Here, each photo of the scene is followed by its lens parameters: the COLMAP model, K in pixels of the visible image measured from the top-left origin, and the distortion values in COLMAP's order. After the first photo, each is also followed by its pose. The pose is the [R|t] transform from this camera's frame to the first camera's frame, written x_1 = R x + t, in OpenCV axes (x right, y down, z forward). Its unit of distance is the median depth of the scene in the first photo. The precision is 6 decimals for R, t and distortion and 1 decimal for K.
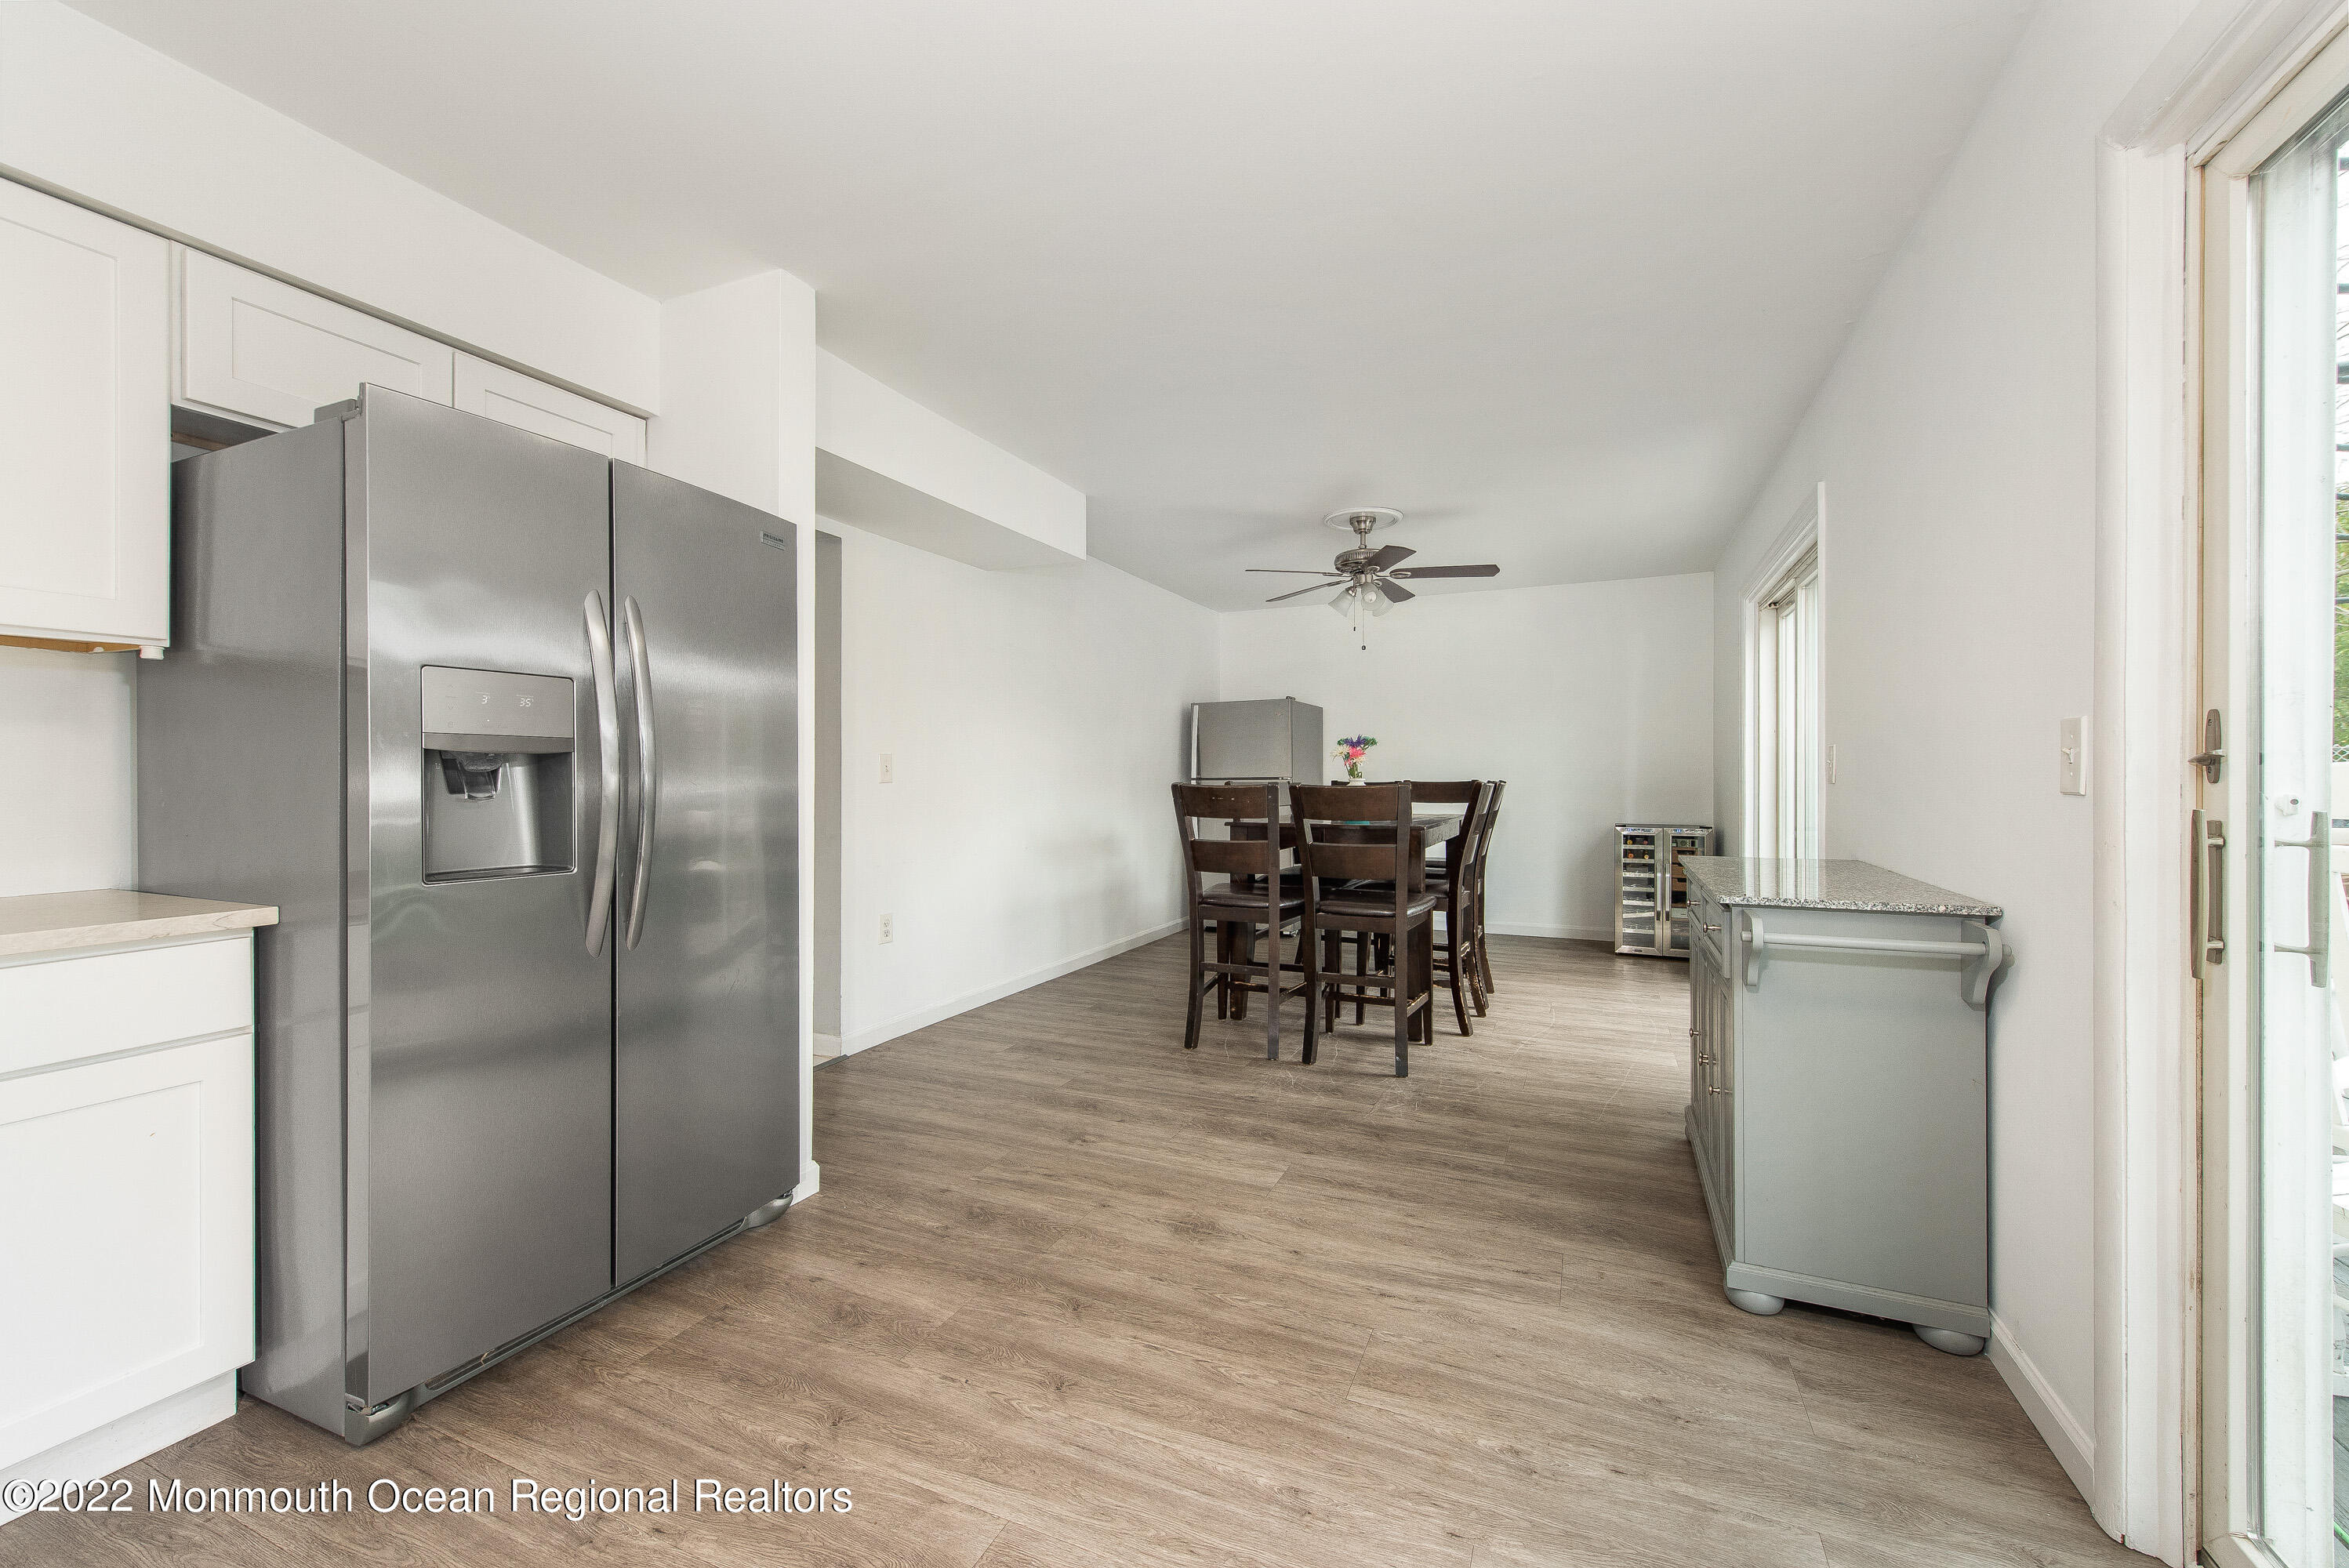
lens RADIAL K [[927.5, 0, 1177.3], [0, 927.5, 780.1], [0, 0, 1]] dist [0.002058, -0.000198]
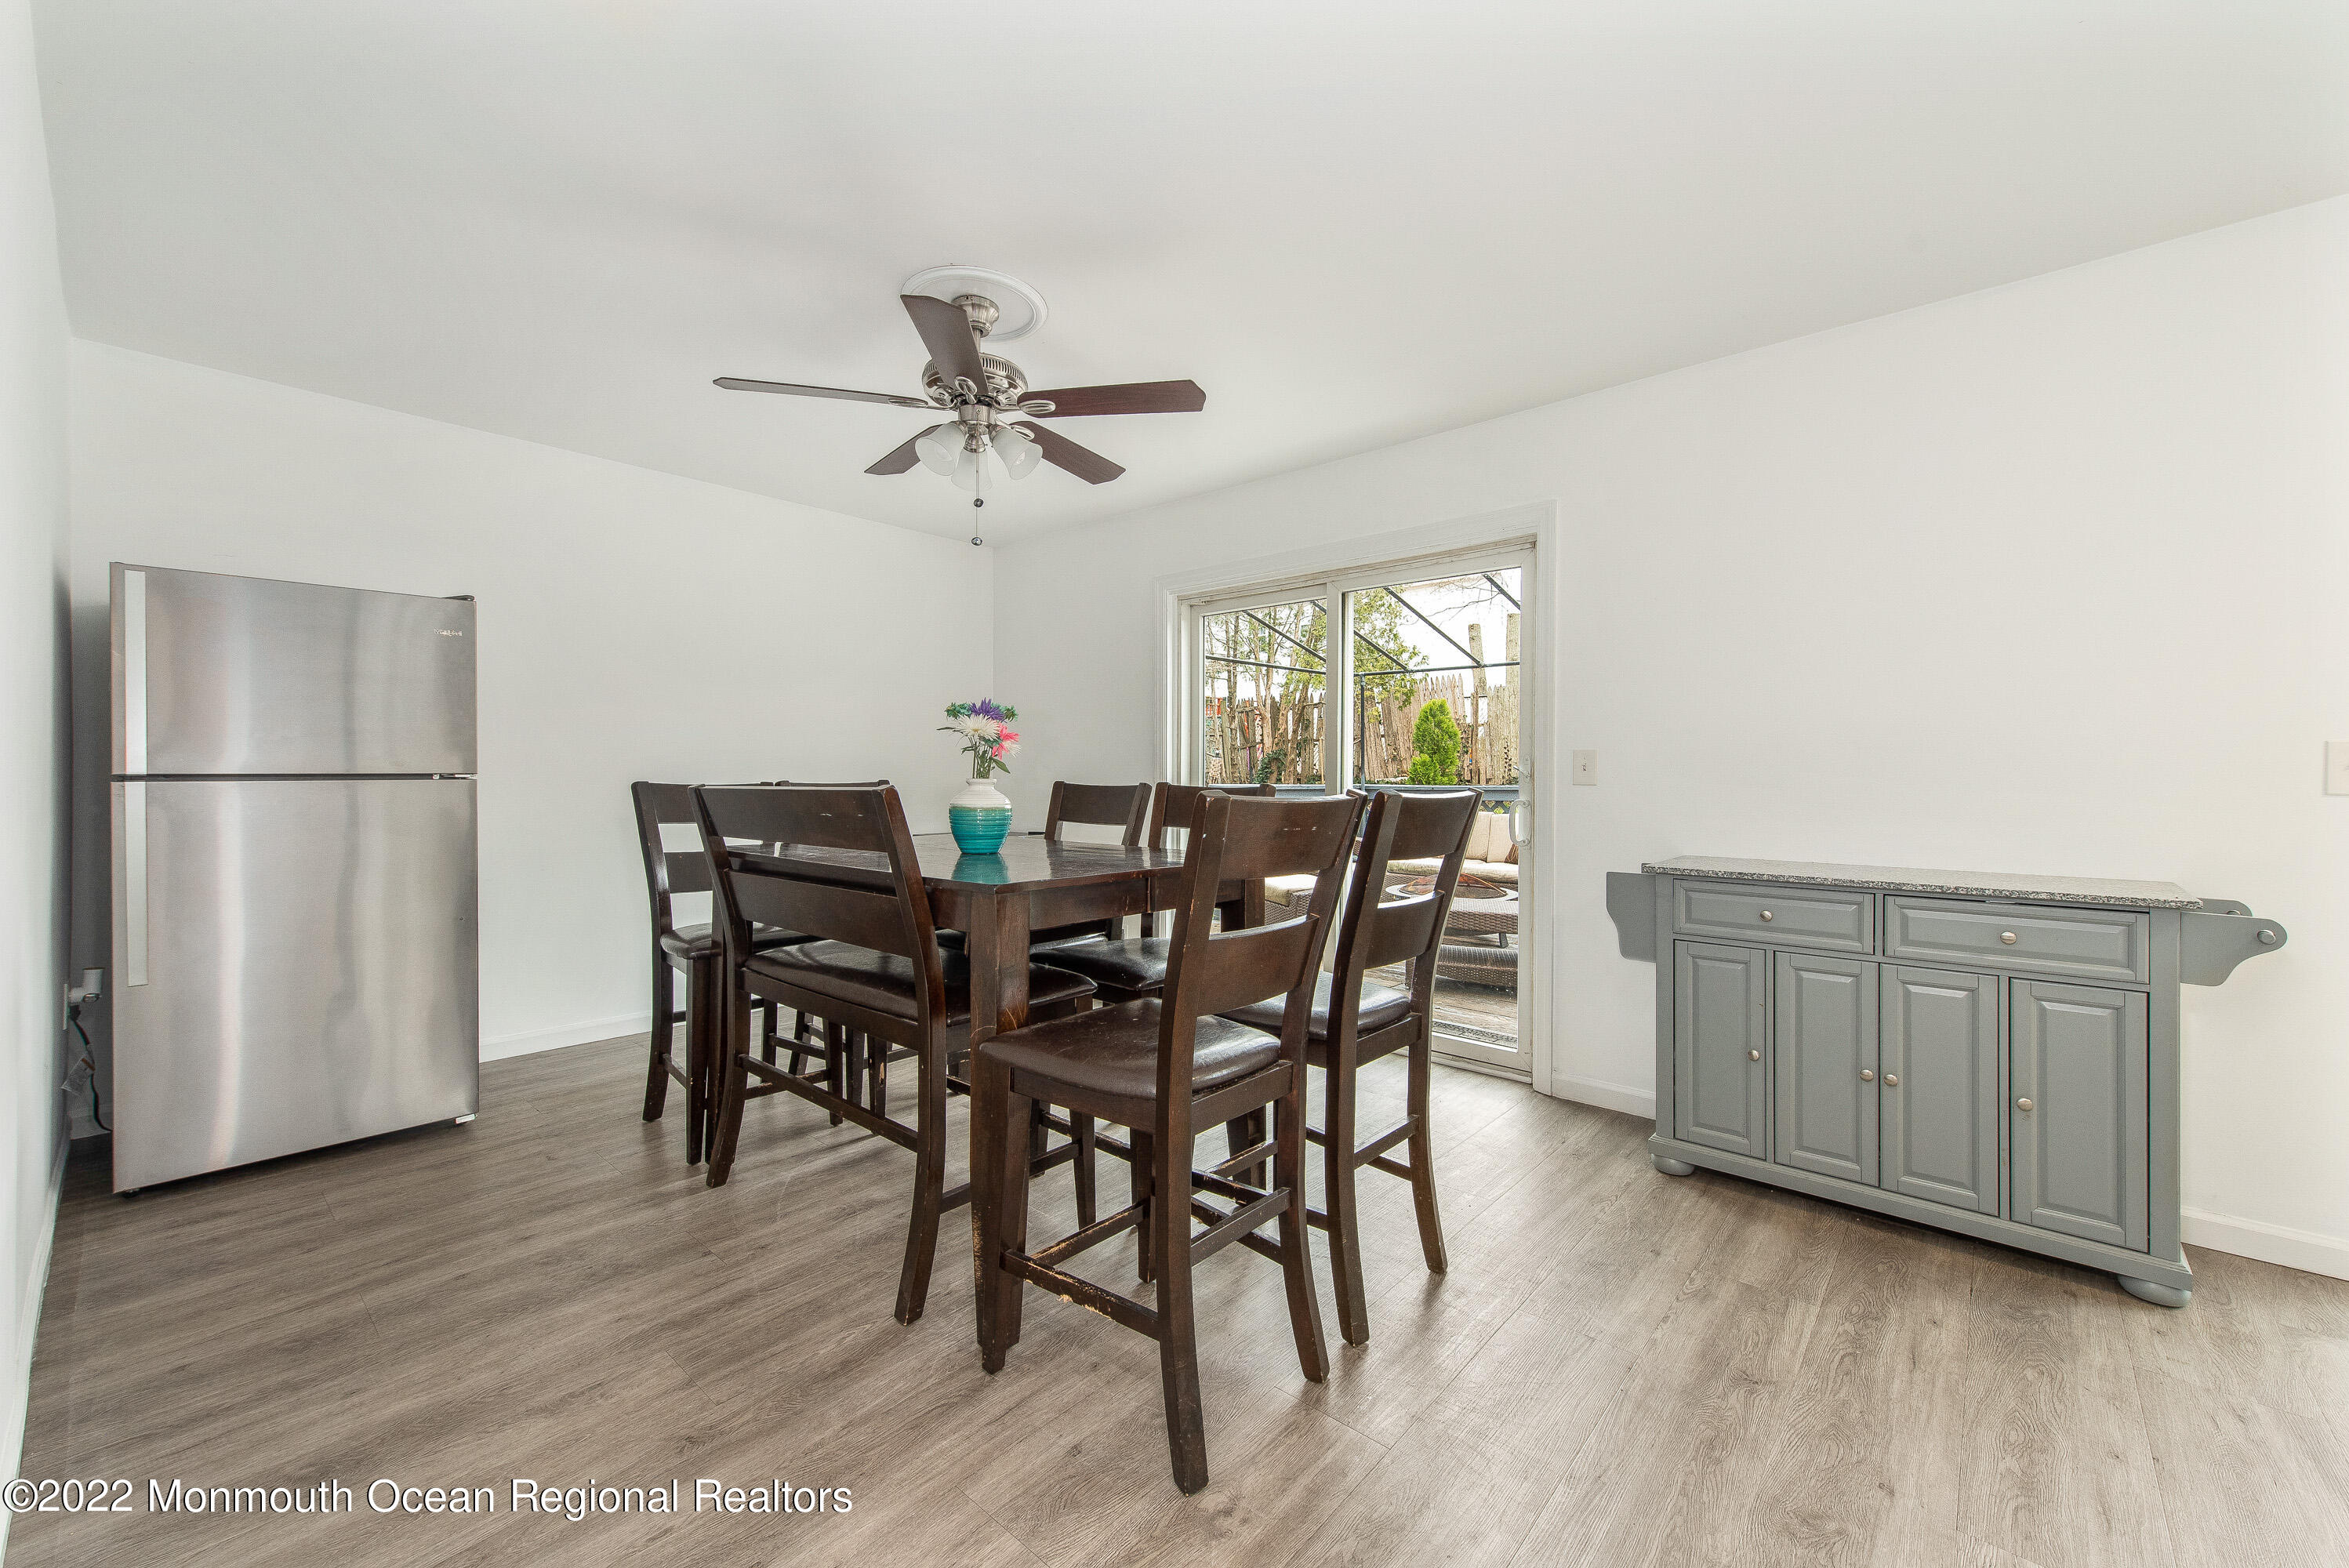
lens RADIAL K [[927.5, 0, 1173.3], [0, 927.5, 778.7], [0, 0, 1]] dist [0.002058, -0.000198]
pose [[0.305538, 0.000506, 0.952180, -0.500082], [0.000991, 0.999999, -0.000850, -0.002866], [-0.952179, 0.001203, 0.305537, 1.259766]]
